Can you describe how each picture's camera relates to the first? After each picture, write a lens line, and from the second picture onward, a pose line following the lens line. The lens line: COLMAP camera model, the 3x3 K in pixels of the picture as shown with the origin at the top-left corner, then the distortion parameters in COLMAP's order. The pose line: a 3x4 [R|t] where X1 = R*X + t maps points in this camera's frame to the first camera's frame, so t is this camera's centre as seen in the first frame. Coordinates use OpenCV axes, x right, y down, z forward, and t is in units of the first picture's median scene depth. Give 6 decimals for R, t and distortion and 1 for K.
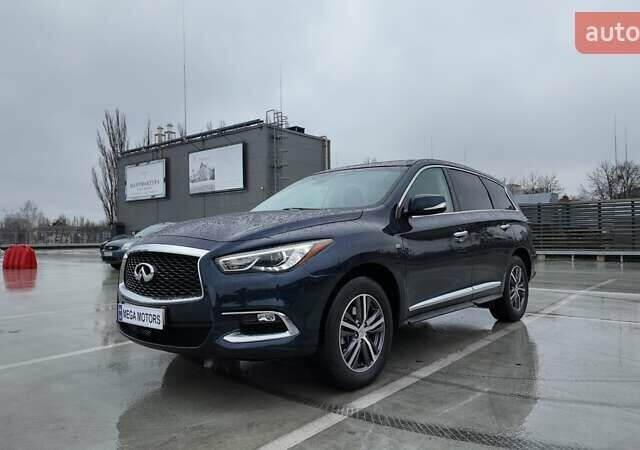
lens RADIAL K [[474.1, 0, 320.0], [0, 474.1, 225.0], [0, 0, 1]] dist [0.122160, -0.166761]
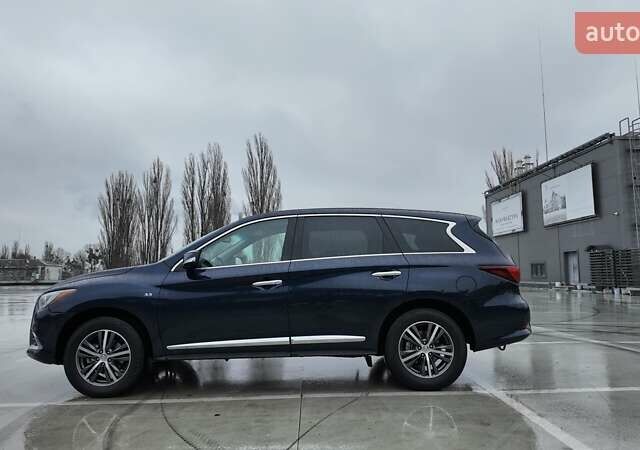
lens RADIAL K [[503.4, 0, 339.1], [0, 503.4, 226.5], [0, 0, 1]] dist [-0.260858, 0.432475]
pose [[0.634978, -0.069923, -0.769359, 0.219425], [0.023570, 0.997185, -0.071176, -0.005087], [0.772171, 0.027061, 0.634839, 0.084537]]
